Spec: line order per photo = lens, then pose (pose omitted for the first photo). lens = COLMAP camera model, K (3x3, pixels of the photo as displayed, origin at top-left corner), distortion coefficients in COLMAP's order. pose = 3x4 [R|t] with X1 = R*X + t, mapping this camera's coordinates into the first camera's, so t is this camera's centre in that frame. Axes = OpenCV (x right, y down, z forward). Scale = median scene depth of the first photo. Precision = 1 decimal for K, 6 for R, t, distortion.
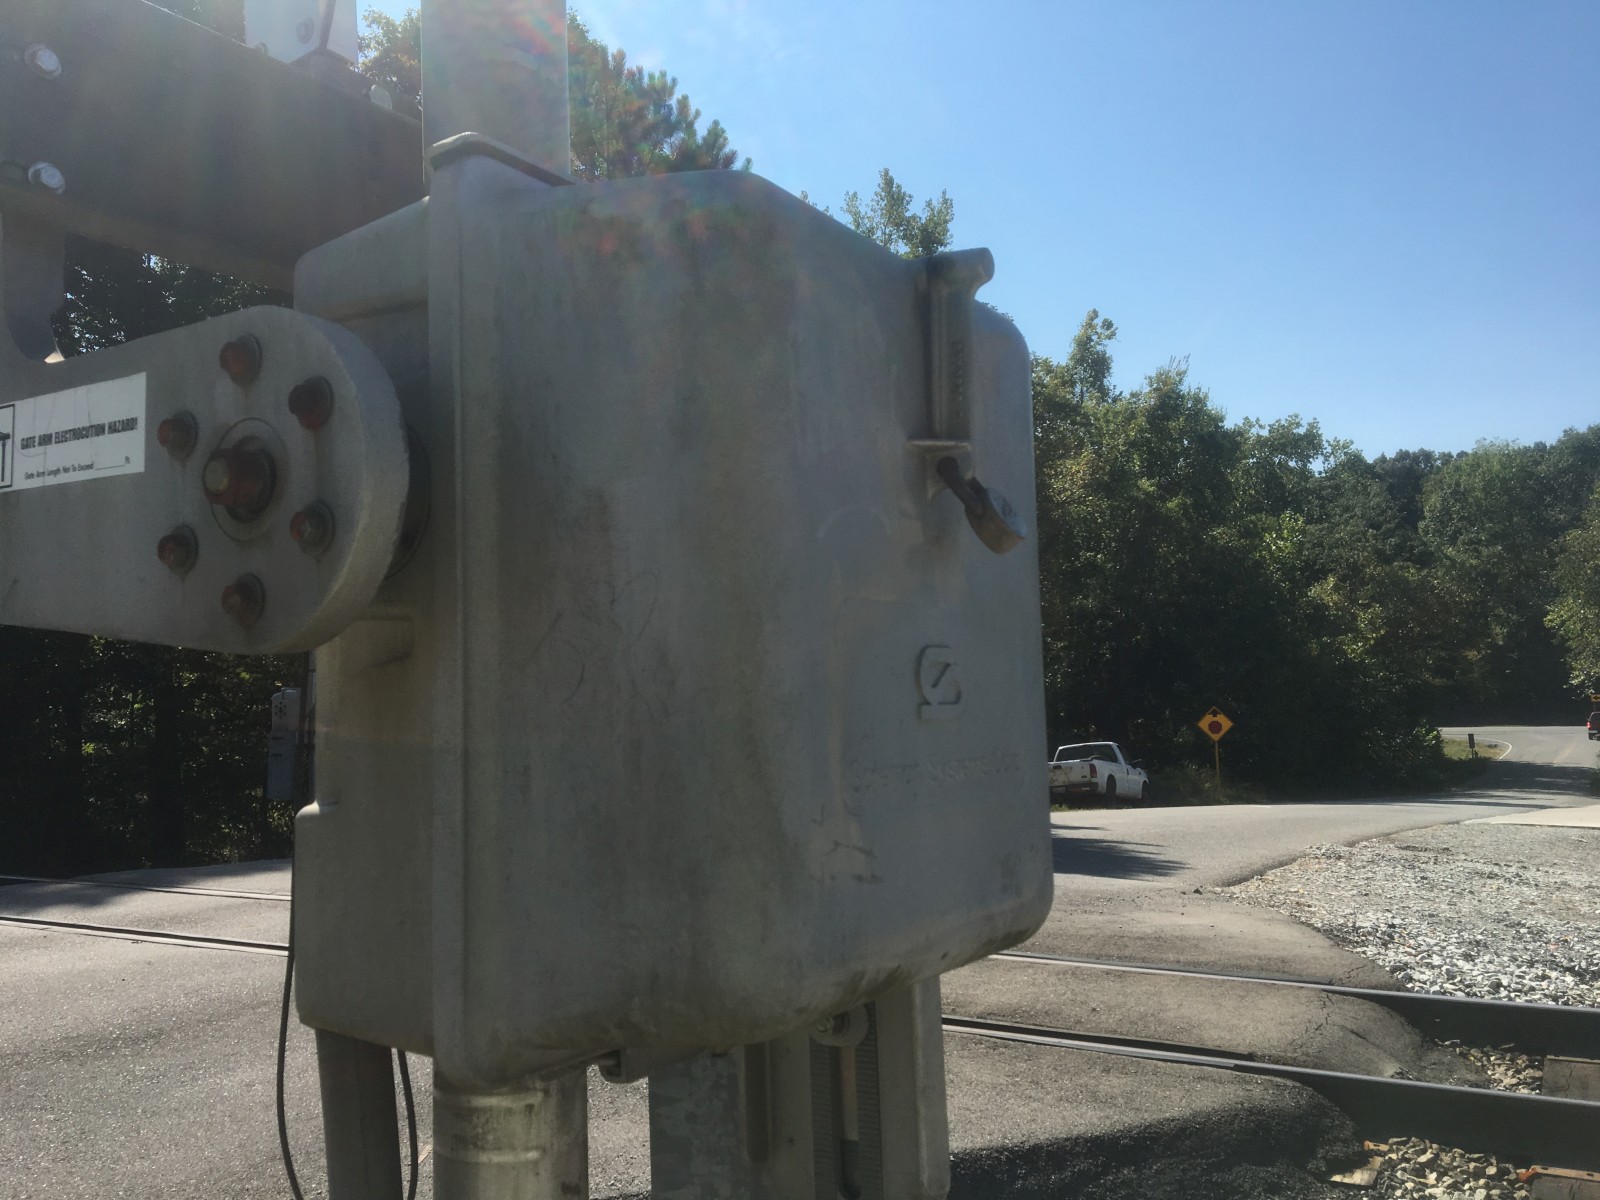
lens RADIAL K [[1334.7, 0, 804.2], [0, 1334.7, 608.9], [0, 0, 1]] dist [0.074996, -0.103503]
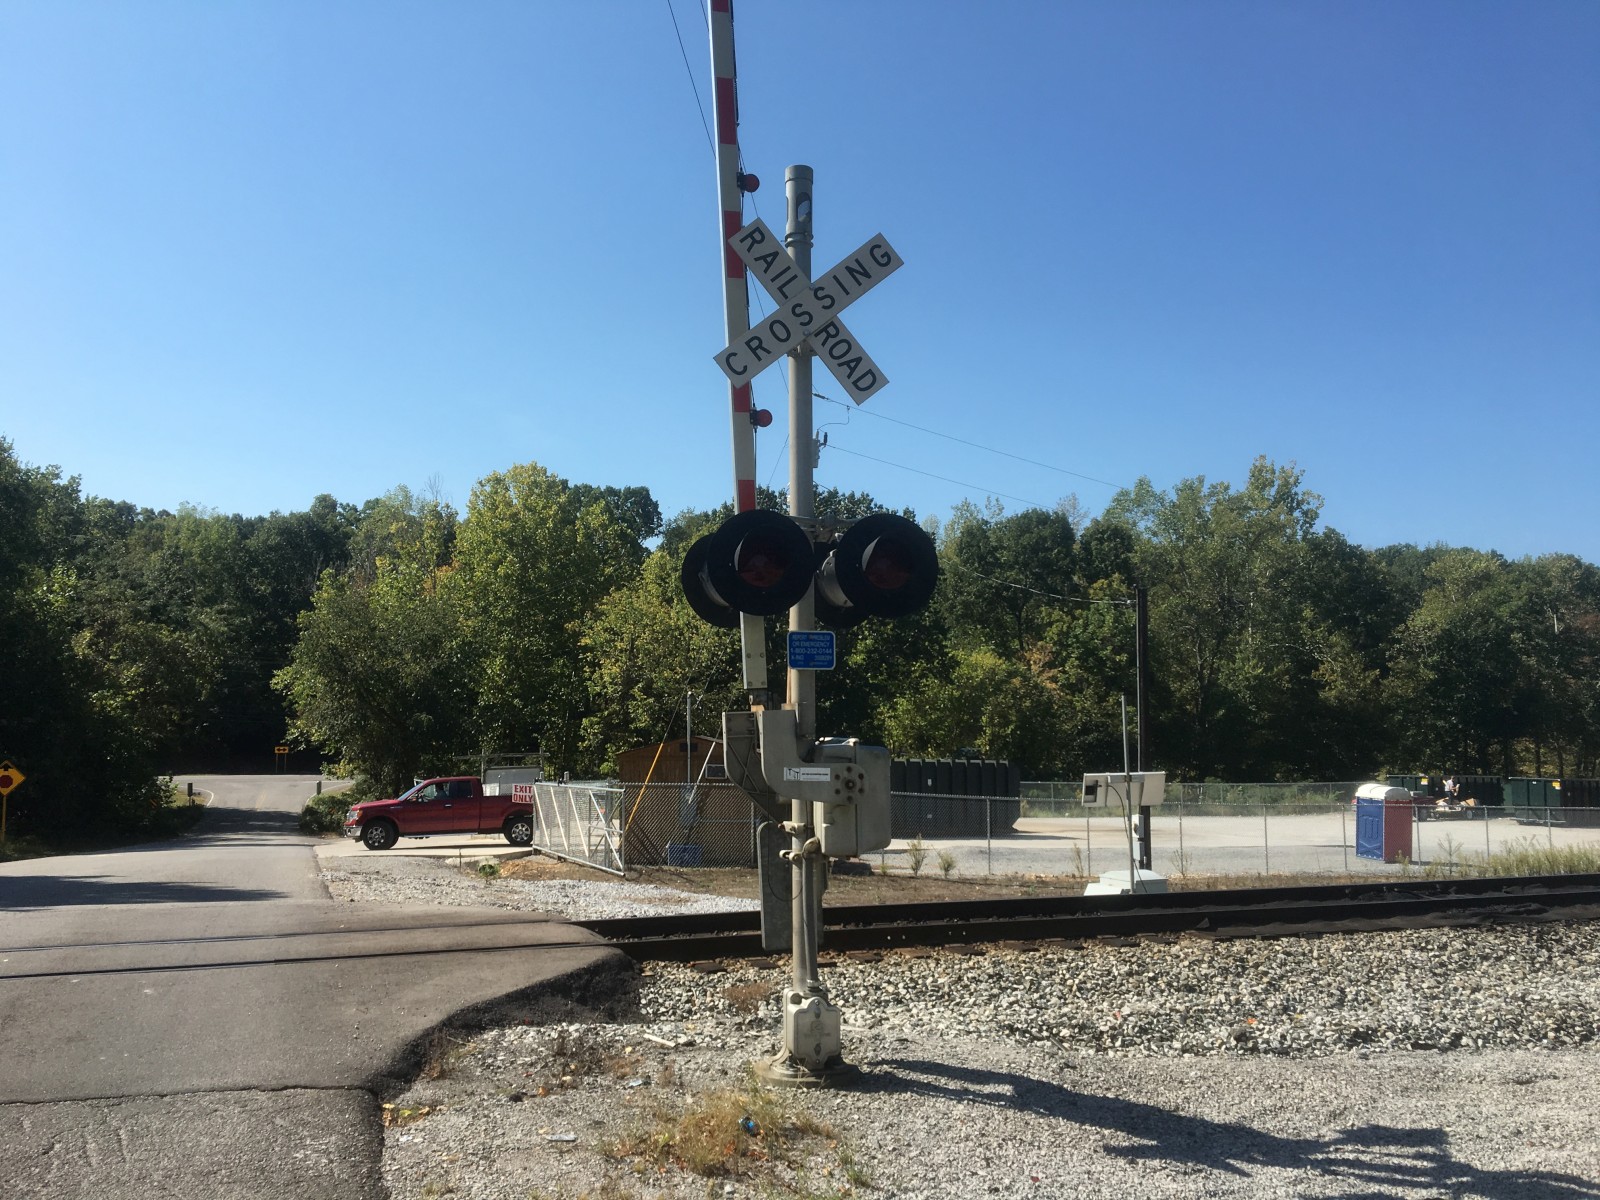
lens RADIAL K [[1334.7, 0, 771.7], [0, 1334.7, 607.1], [0, 0, 1]] dist [0.074996, -0.103503]
pose [[0.615806, 0.095280, 0.782115, -0.100037], [-0.067704, 0.995389, -0.067954, -0.008102], [-0.784983, -0.011106, 0.619417, -0.050215]]
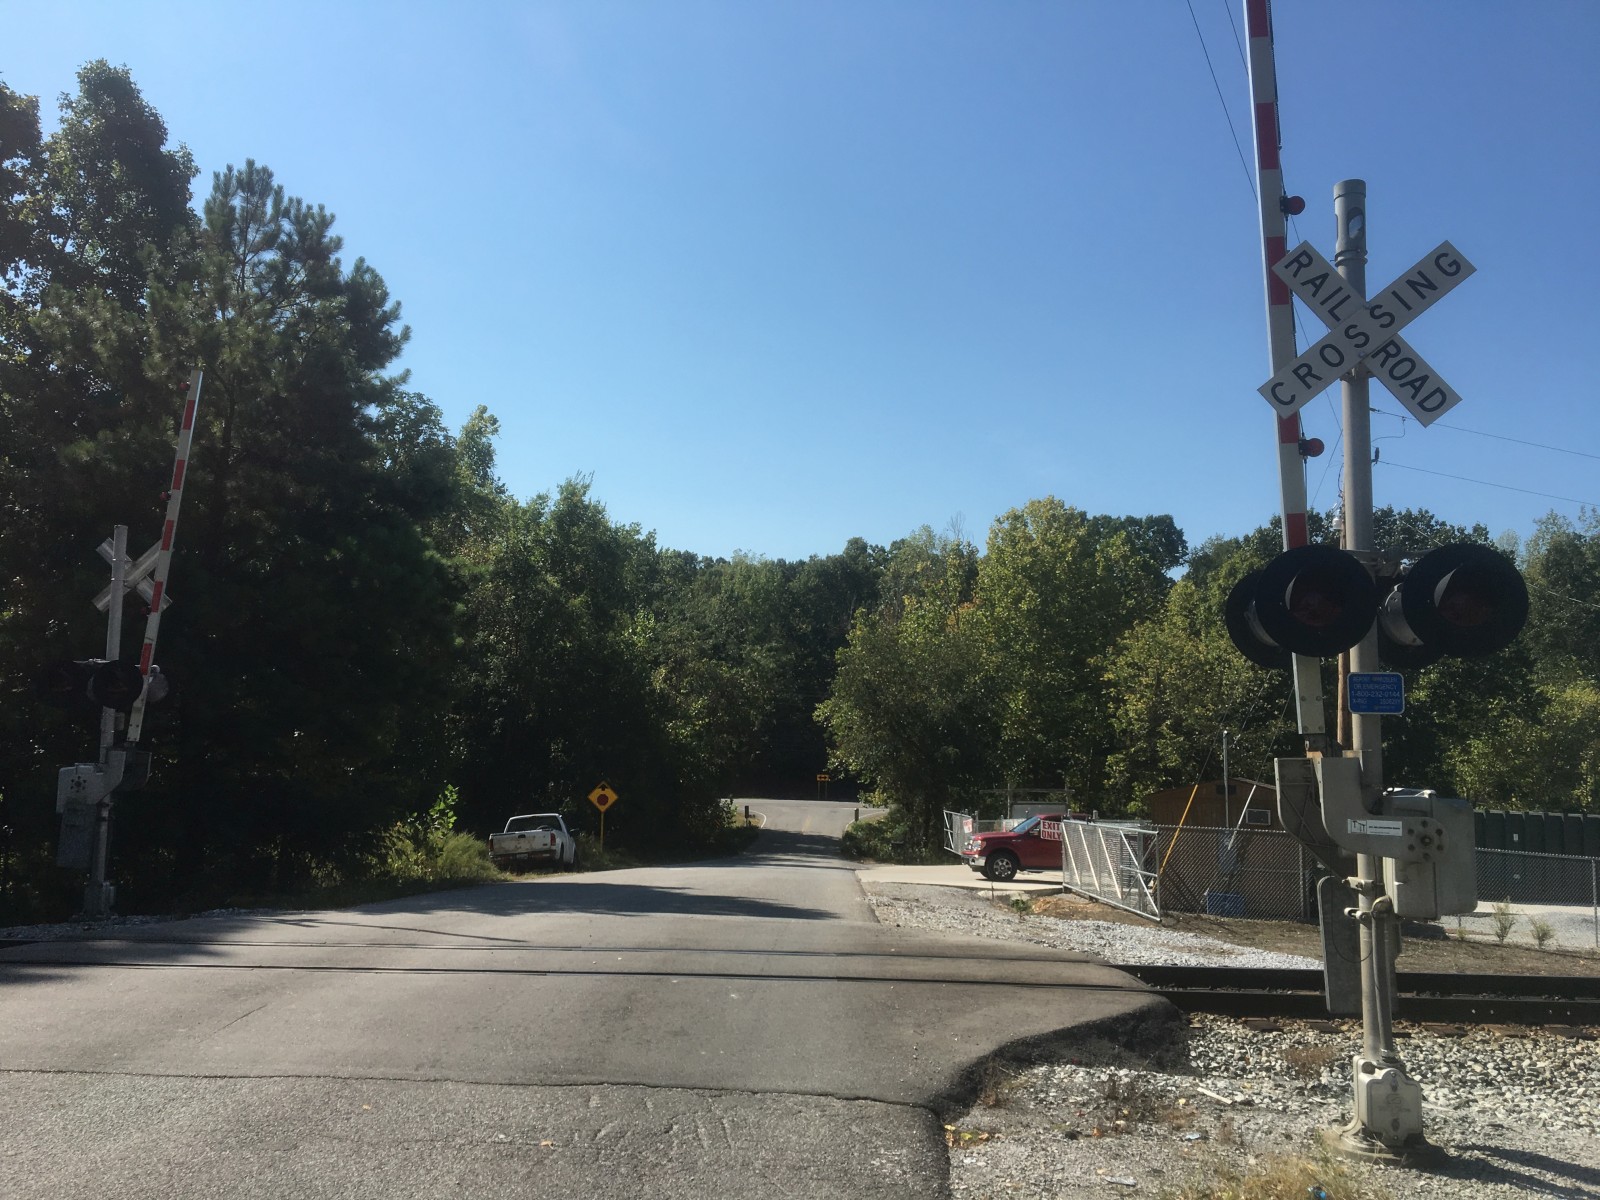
lens RADIAL K [[1334.7, 0, 789.1], [0, 1334.7, 607.8], [0, 0, 1]] dist [0.074996, -0.103503]
pose [[0.858639, 0.099314, 0.502867, -0.104954], [-0.076611, 0.994896, -0.065674, -0.008854], [-0.506823, 0.017865, 0.861865, -0.051805]]
